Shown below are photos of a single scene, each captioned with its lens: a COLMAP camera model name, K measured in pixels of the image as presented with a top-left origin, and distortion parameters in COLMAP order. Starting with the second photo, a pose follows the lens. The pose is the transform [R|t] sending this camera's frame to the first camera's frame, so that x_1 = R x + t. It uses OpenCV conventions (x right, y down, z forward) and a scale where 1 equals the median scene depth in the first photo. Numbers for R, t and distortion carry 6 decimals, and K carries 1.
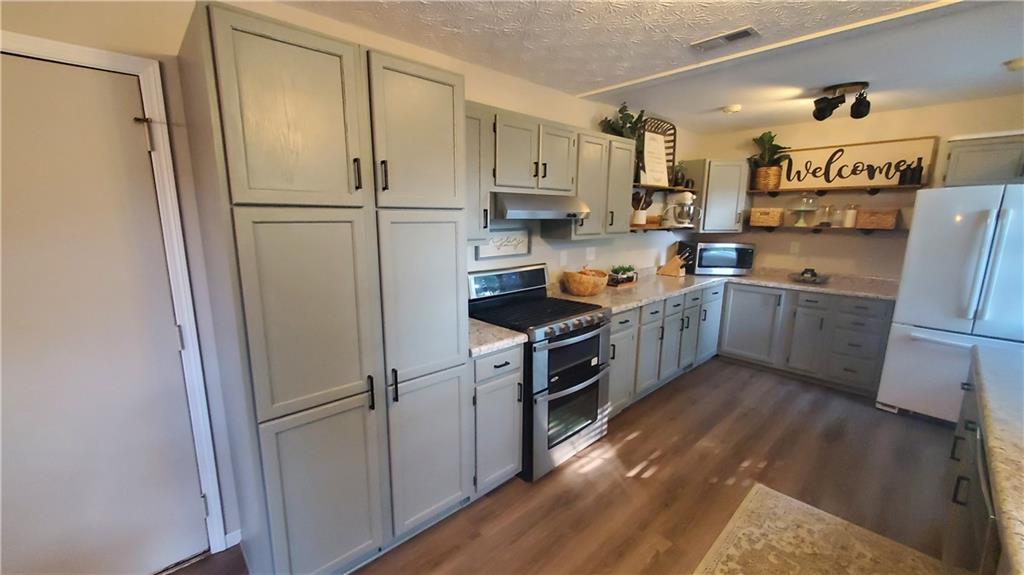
lens RADIAL K [[408.2, 0, 511.8], [0, 408.2, 290.5], [0, 0, 1]] dist [0.014210, -0.006613]
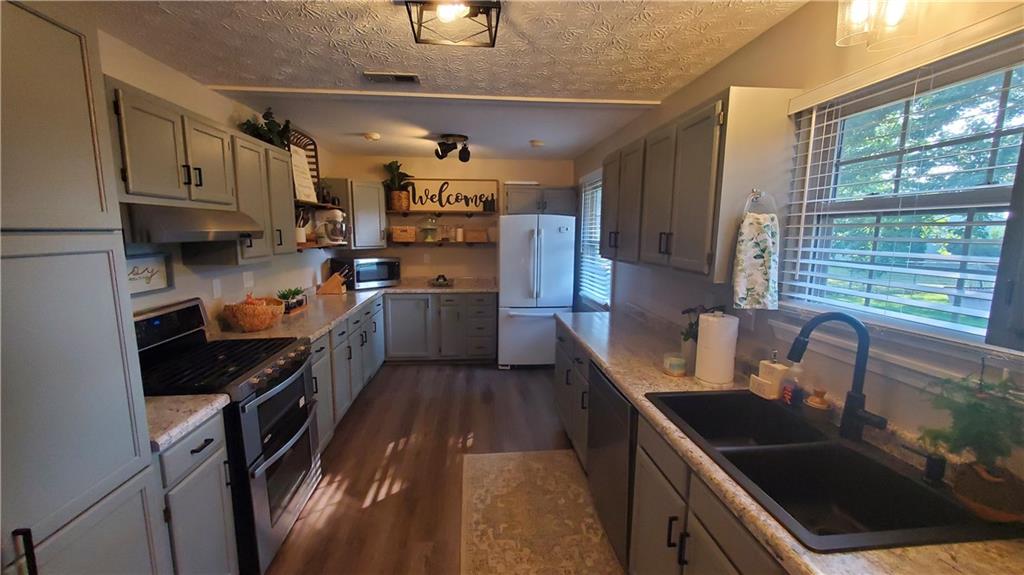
lens RADIAL K [[408.2, 0, 511.8], [0, 408.2, 290.5], [0, 0, 1]] dist [0.014210, -0.006613]
pose [[0.615343, -0.116012, 0.779676, -0.138119], [0.142183, 0.989222, 0.034976, -0.021912], [-0.775331, 0.089334, 0.625205, 0.067374]]
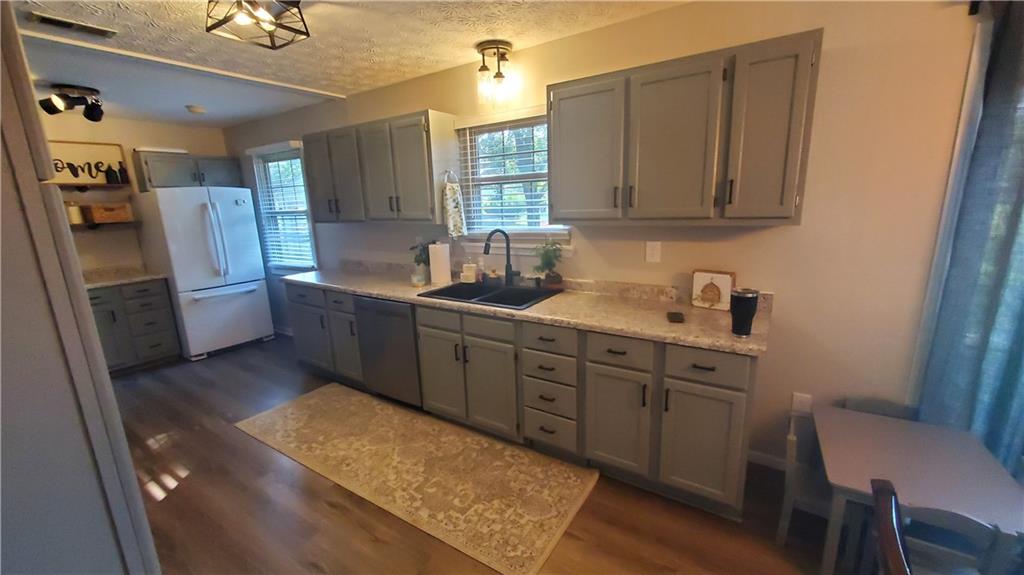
lens RADIAL K [[408.2, 0, 511.8], [0, 408.2, 290.5], [0, 0, 1]] dist [0.014210, -0.006613]
pose [[-0.227971, -0.209030, 0.950966, -0.475480], [0.213563, 0.942166, 0.258292, -0.035203], [-0.949958, 0.261974, -0.170146, 0.218820]]
